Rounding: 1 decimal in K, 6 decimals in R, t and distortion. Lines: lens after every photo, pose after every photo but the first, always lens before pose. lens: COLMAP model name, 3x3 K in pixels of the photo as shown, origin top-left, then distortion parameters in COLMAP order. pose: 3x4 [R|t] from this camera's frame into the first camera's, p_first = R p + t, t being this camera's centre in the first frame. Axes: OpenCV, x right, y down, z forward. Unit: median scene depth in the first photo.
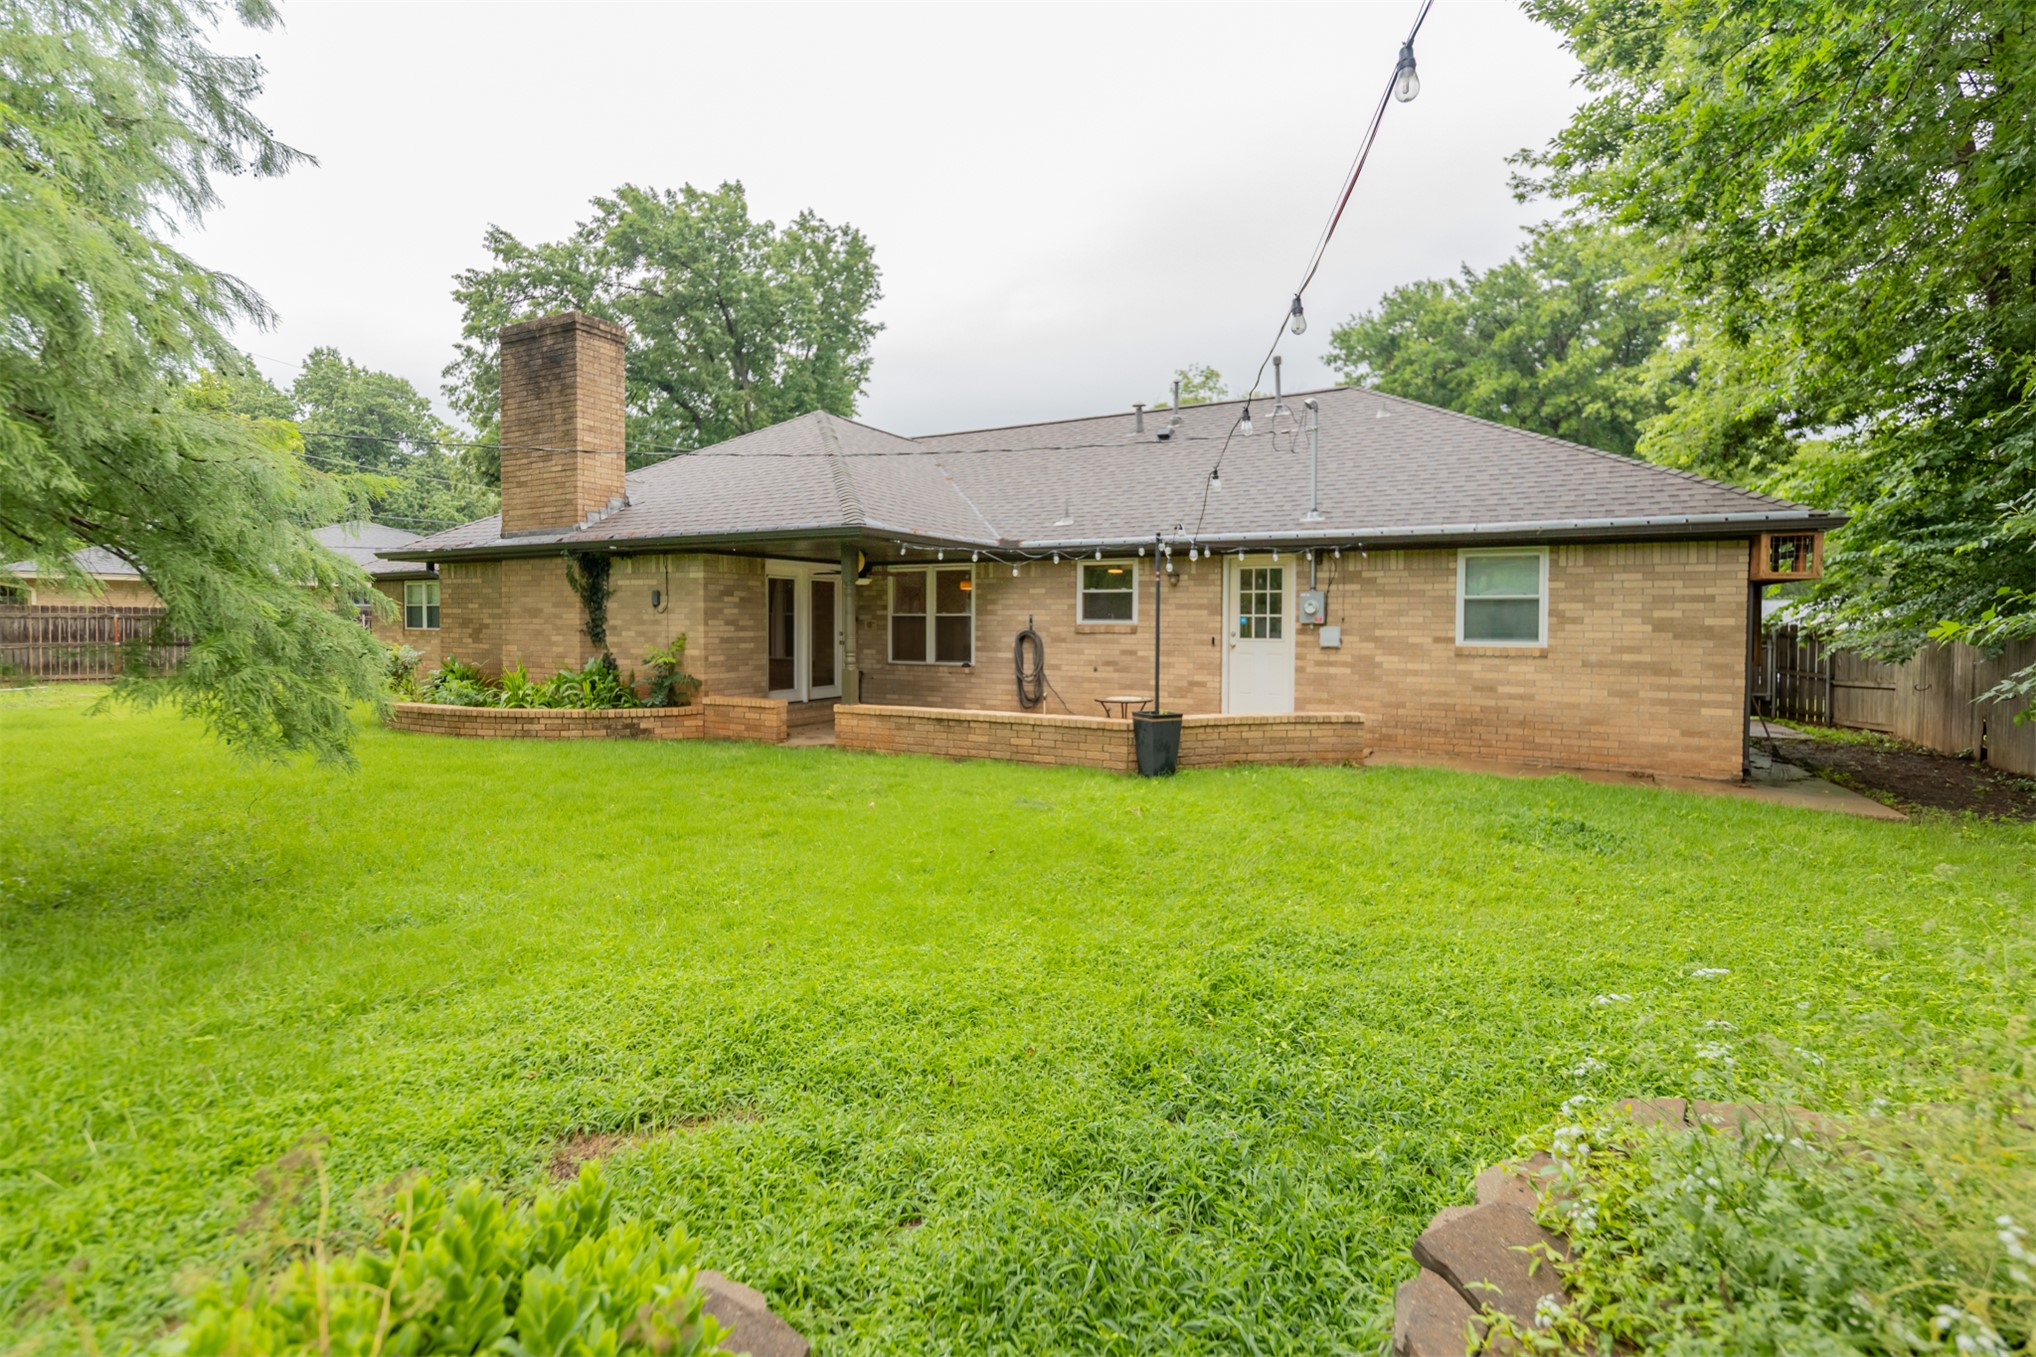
lens RADIAL K [[898.7, 0, 1020.7], [0, 898.7, 665.6], [0, 0, 1]] dist [-0.001001, -0.000689]
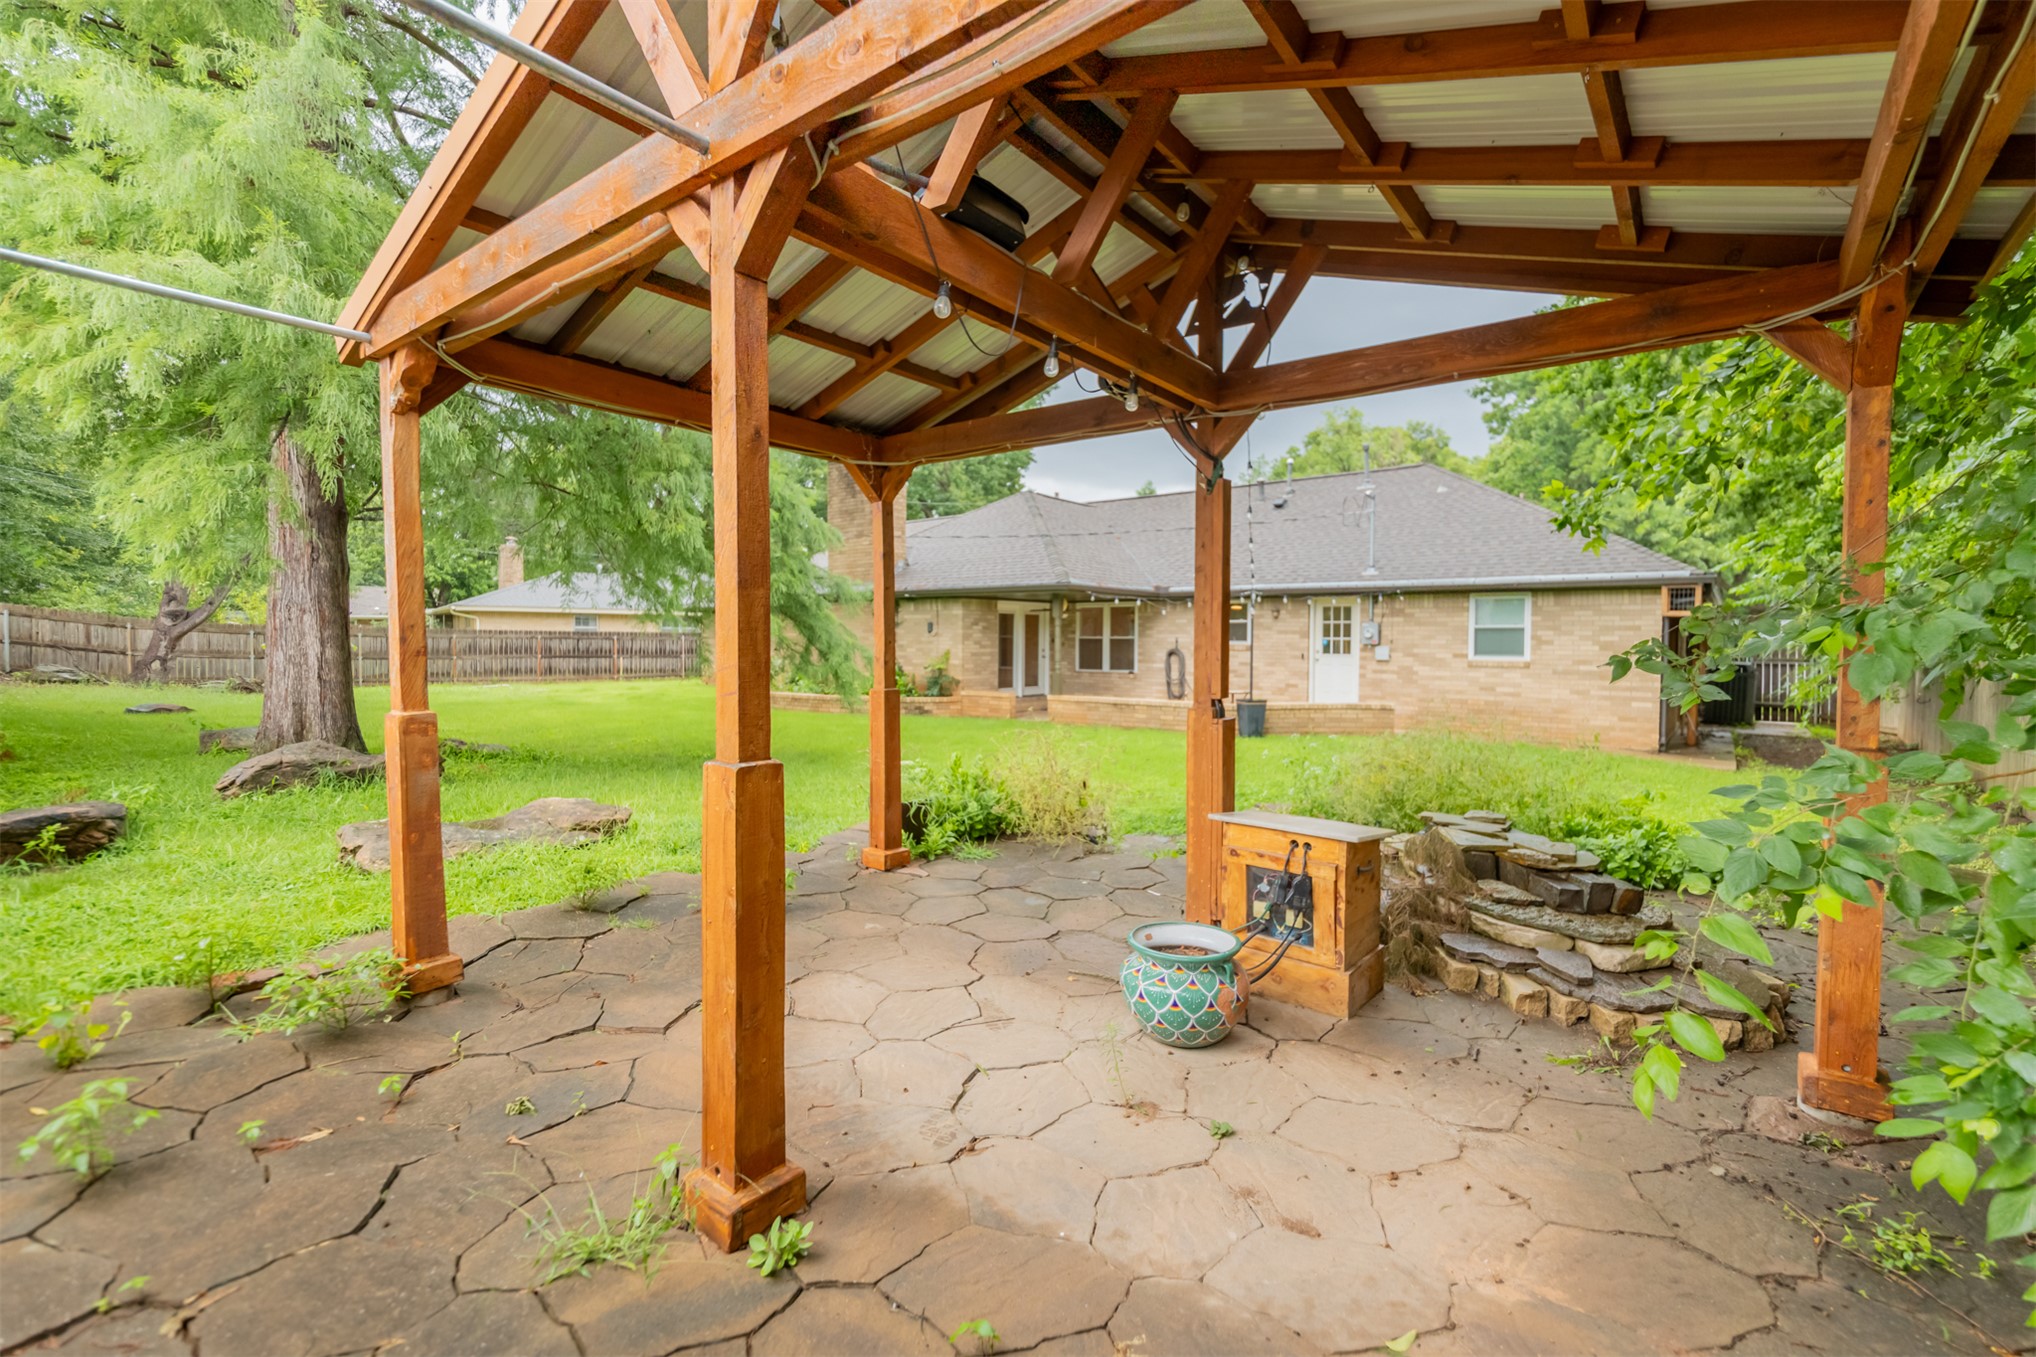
lens RADIAL K [[898.7, 0, 1020.7], [0, 898.7, 665.6], [0, 0, 1]] dist [-0.001001, -0.000689]
pose [[0.984536, 0.005749, -0.175090, 0.019265], [-0.009279, 0.999770, -0.019347, 0.020347], [0.174939, 0.020673, 0.984362, -0.507585]]
